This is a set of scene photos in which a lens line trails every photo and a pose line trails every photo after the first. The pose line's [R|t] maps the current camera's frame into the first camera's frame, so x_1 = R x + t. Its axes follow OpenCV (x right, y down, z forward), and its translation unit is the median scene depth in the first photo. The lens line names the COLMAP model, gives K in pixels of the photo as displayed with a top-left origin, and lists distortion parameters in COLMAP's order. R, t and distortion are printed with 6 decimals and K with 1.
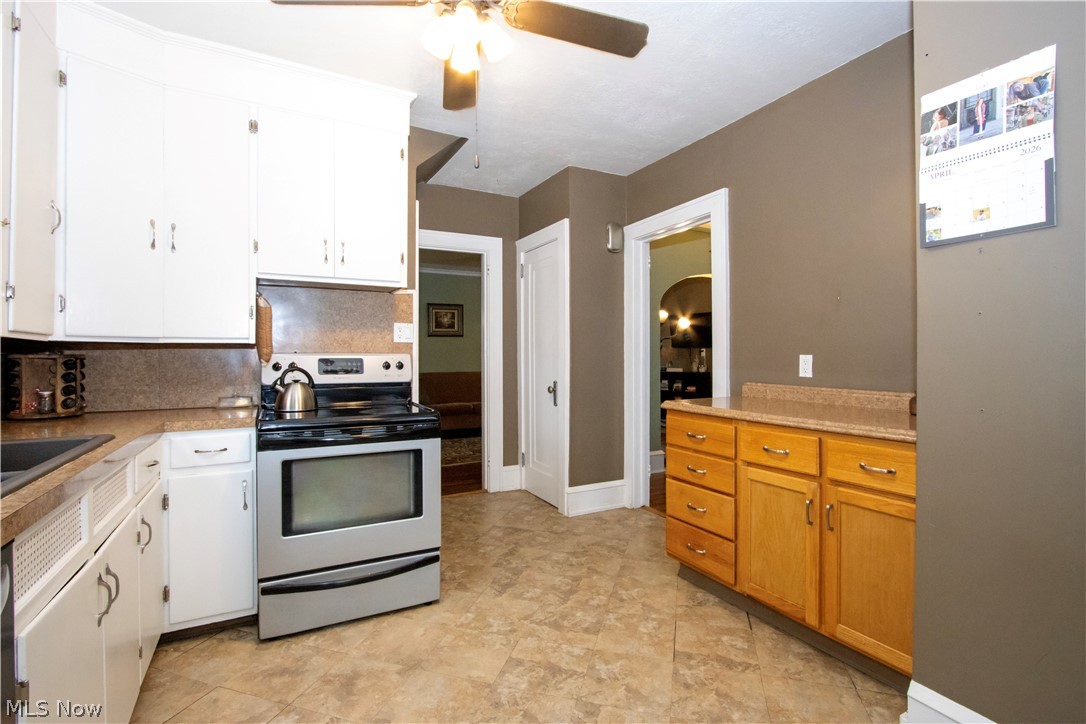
lens RADIAL K [[503.3, 0, 534.5], [0, 503.3, 358.1], [0, 0, 1]] dist [-0.011321, 0.002398]
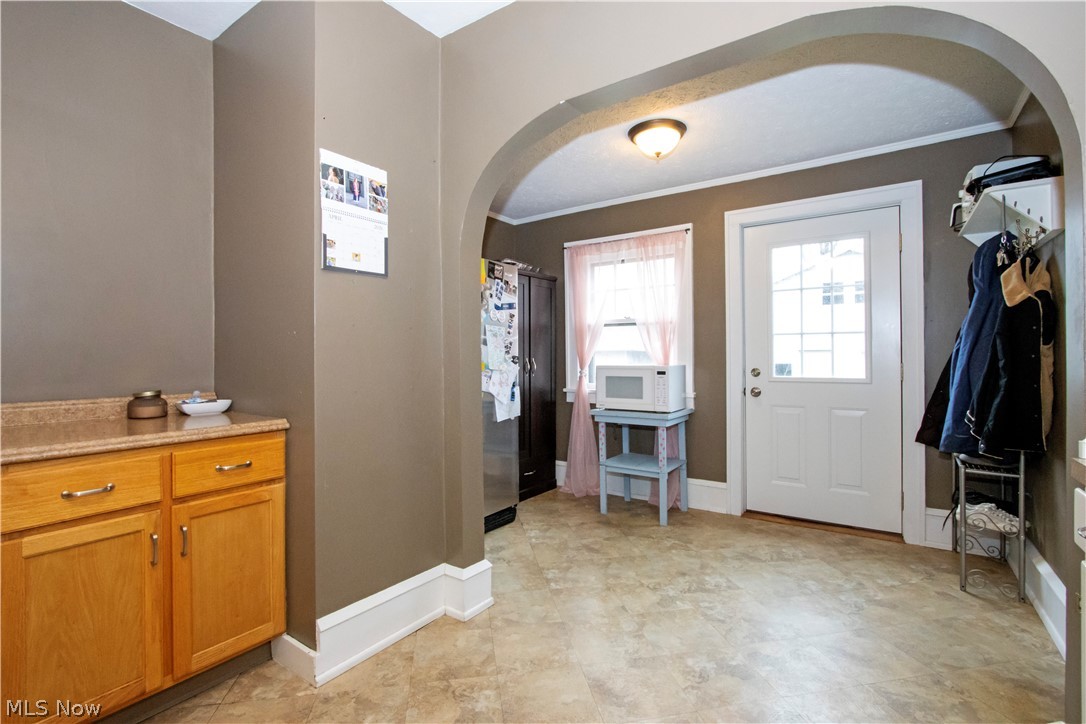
lens RADIAL K [[503.3, 0, 547.0], [0, 503.3, 356.1], [0, 0, 1]] dist [-0.011321, 0.002398]
pose [[-0.450279, 0.006684, 0.892863, -0.396362], [0.013910, 0.999903, -0.000471, 0.006048], [-0.892779, 0.012207, -0.450329, 0.694976]]
